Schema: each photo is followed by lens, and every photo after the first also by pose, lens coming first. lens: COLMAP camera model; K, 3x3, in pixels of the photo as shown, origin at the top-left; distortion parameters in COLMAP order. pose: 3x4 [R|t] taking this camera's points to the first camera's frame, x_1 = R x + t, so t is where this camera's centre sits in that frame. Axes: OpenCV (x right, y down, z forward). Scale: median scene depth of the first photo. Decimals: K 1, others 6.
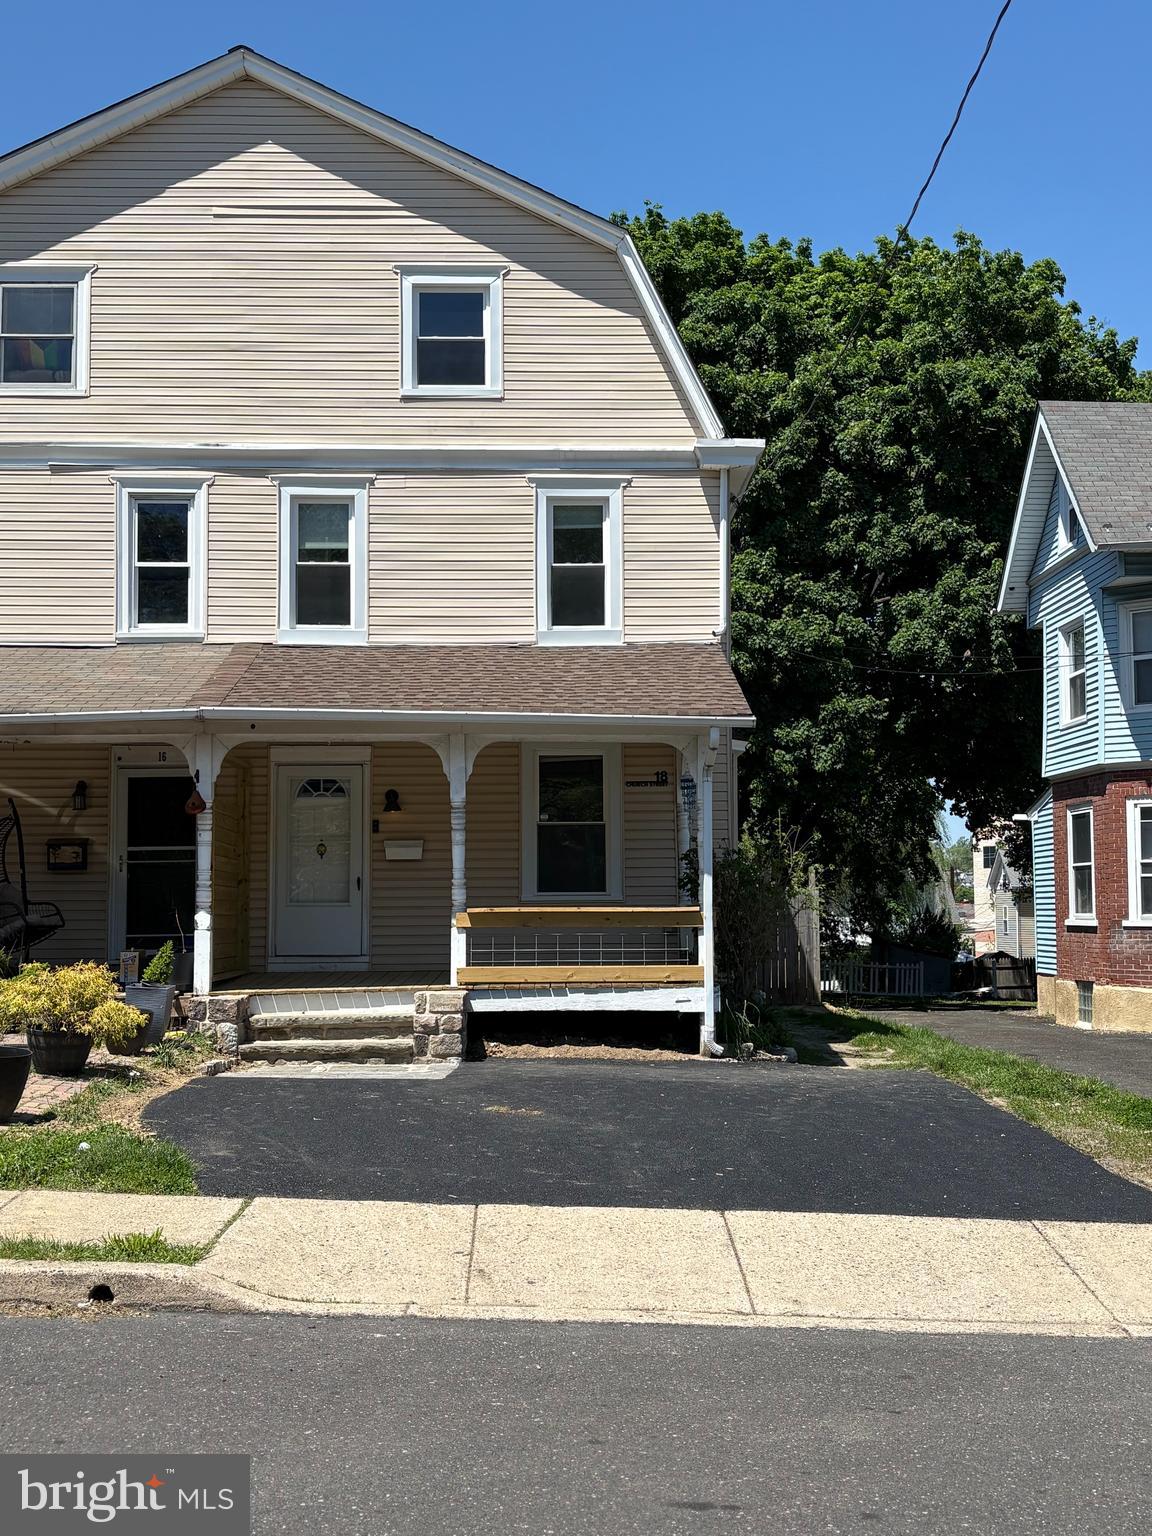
lens RADIAL K [[1796.2, 0, 576.0], [0, 1796.2, 768.0], [0, 0, 1]] dist [0.250371, -0.818441]
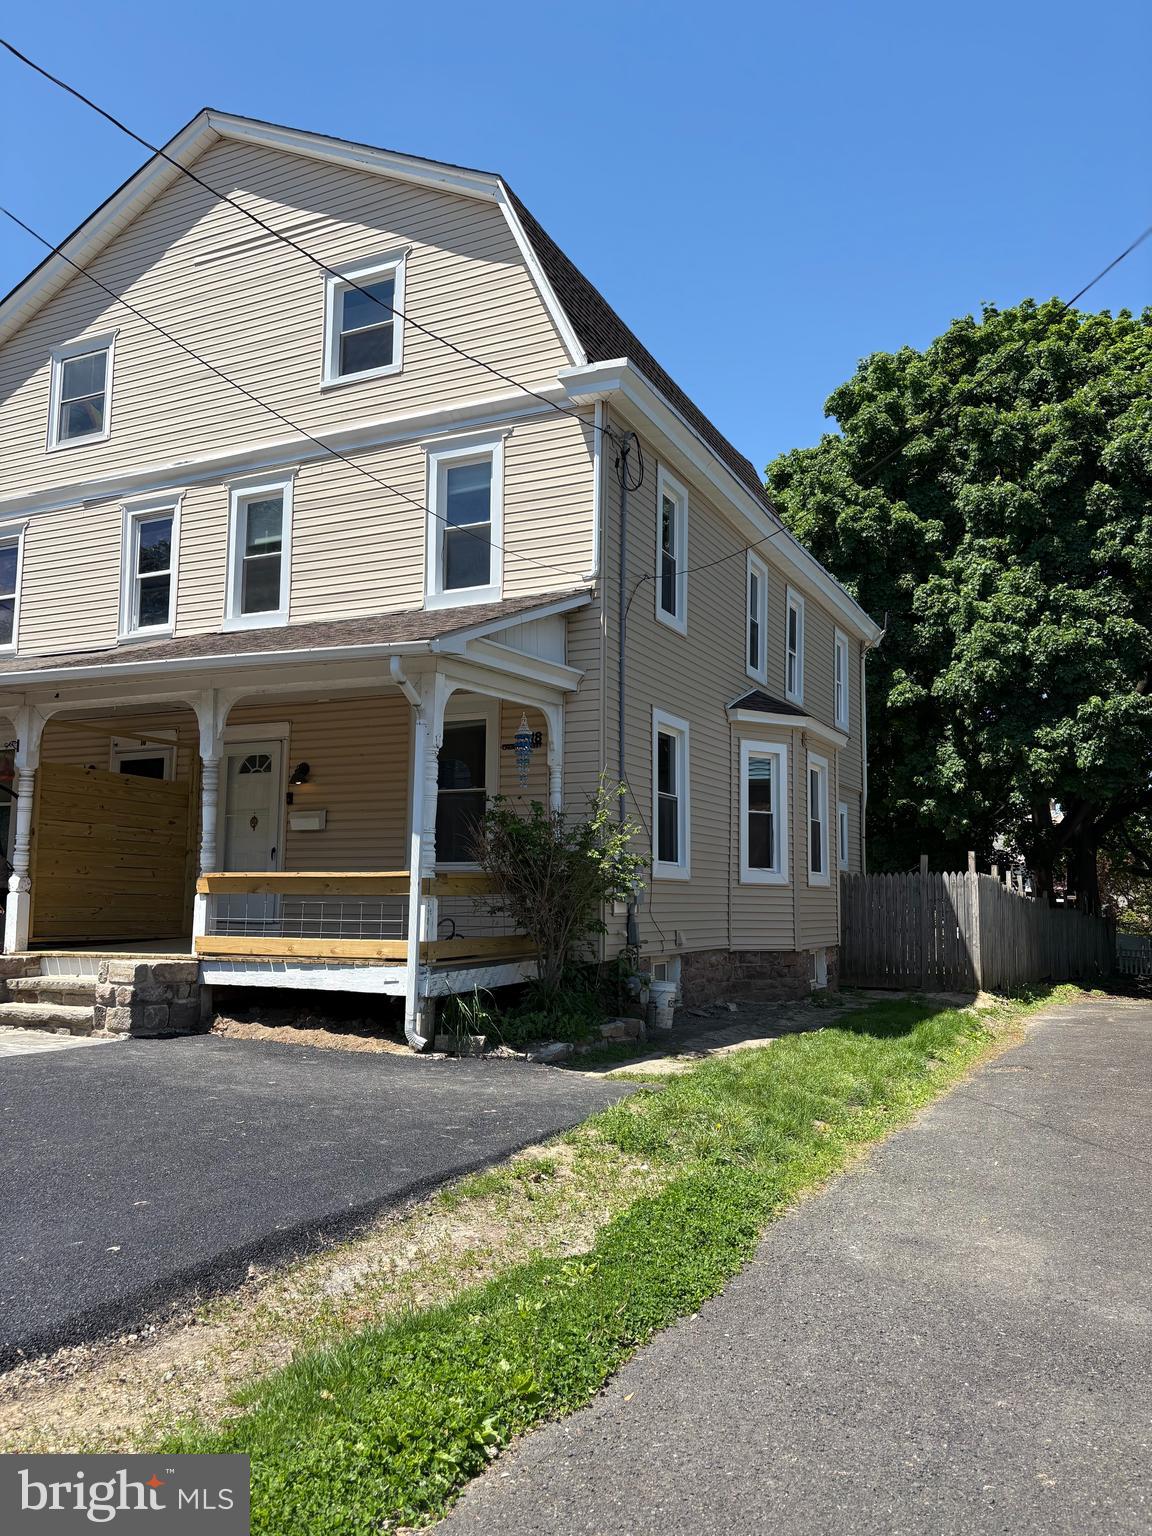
lens RADIAL K [[1167.3, 0, 576.0], [0, 1167.3, 768.0], [0, 0, 1]] dist [0.041721, 0.002516]
pose [[0.882748, -0.037446, -0.468353, 0.343602], [0.018304, 0.998803, -0.045358, 0.047423], [0.469491, 0.031467, 0.882376, 0.476410]]
